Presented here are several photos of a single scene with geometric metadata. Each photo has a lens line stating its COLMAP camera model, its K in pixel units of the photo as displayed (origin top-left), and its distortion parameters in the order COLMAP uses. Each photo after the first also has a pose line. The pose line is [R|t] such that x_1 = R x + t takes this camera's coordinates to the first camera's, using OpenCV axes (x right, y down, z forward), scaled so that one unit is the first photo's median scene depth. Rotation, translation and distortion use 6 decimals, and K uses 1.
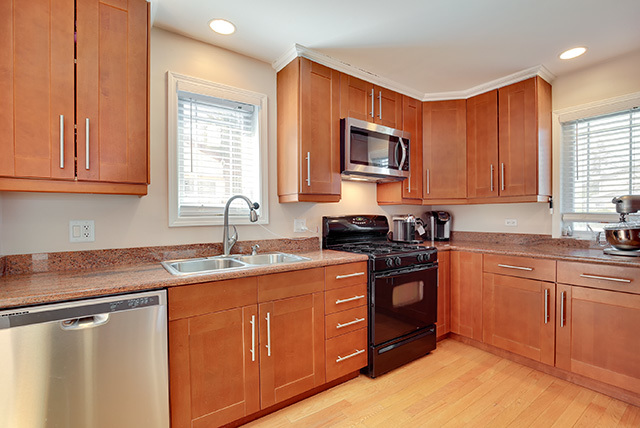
lens RADIAL K [[299.6, 0, 324.9], [0, 299.6, 216.7], [0, 0, 1]] dist [-0.012273, 0.000244]
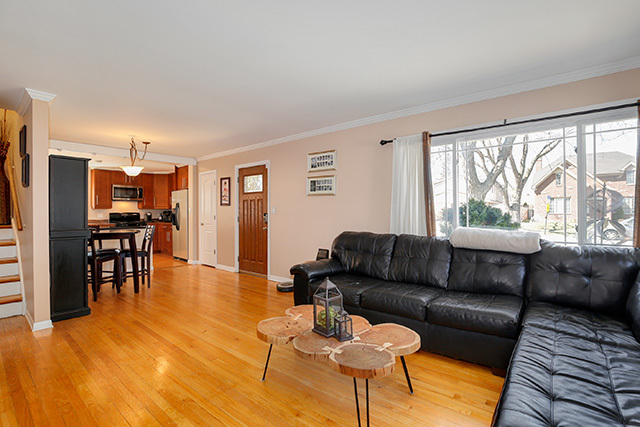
lens RADIAL K [[294.1, 0, 318.2], [0, 294.1, 210.9], [0, 0, 1]] dist [-0.011036, 0.000987]
pose [[0.971998, 0.000609, 0.234988, 1.600476], [0.003486, 0.999849, -0.017012, 0.043096], [-0.234963, 0.017354, 0.971849, -2.875974]]
